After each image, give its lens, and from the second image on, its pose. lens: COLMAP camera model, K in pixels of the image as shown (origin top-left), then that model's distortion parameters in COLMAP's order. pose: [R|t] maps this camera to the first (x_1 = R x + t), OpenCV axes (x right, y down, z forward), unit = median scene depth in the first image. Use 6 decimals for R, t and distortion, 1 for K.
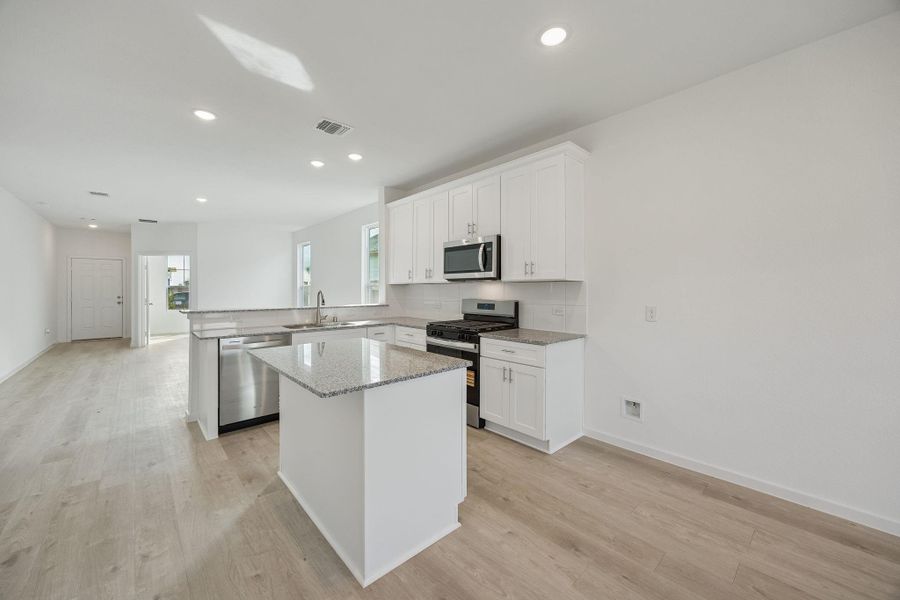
lens RADIAL K [[342.2, 0, 445.7], [0, 342.2, 291.3], [0, 0, 1]] dist [-0.003726, -0.000505]
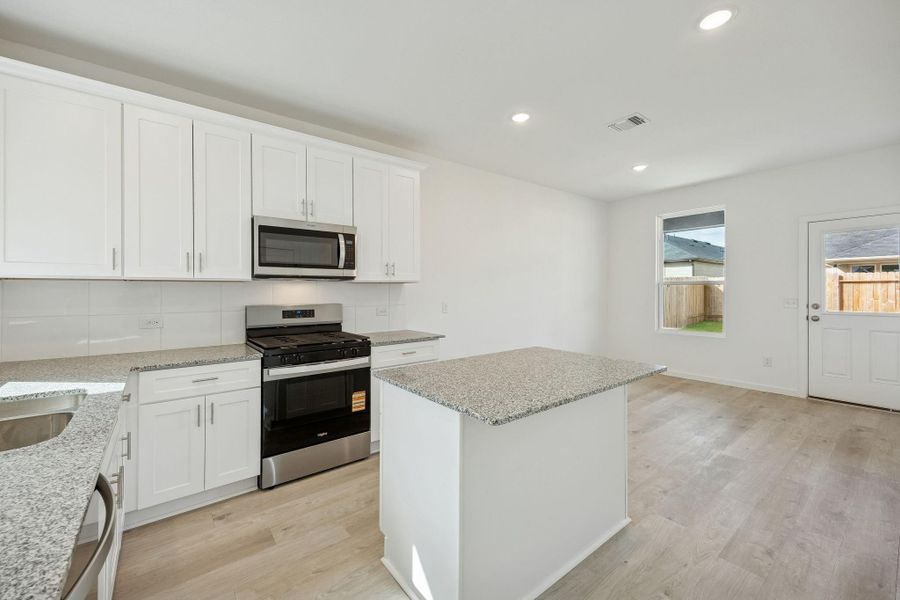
lens RADIAL K [[364.1, 0, 448.0], [0, 364.1, 287.5], [0, 0, 1]] dist [0.001665, -0.000577]
pose [[0.071711, 0.009574, 0.997380, -0.663582], [0.010296, 0.999894, -0.010338, -0.001863], [-0.997372, 0.011010, 0.071605, 0.627944]]
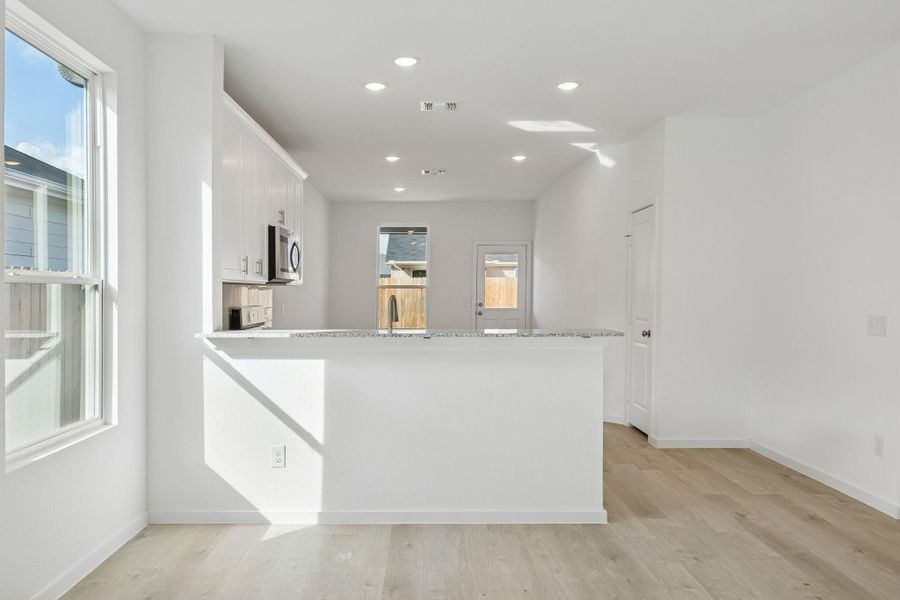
lens RADIAL K [[651.6, 0, 449.1], [0, 651.6, 299.9], [0, 0, 1]] dist [-0.002090, -0.000204]
pose [[-0.775212, -0.005705, 0.631675, -1.123465], [0.003008, 0.999915, 0.012722, -0.001672], [-0.631694, 0.011762, -0.775129, 1.780847]]
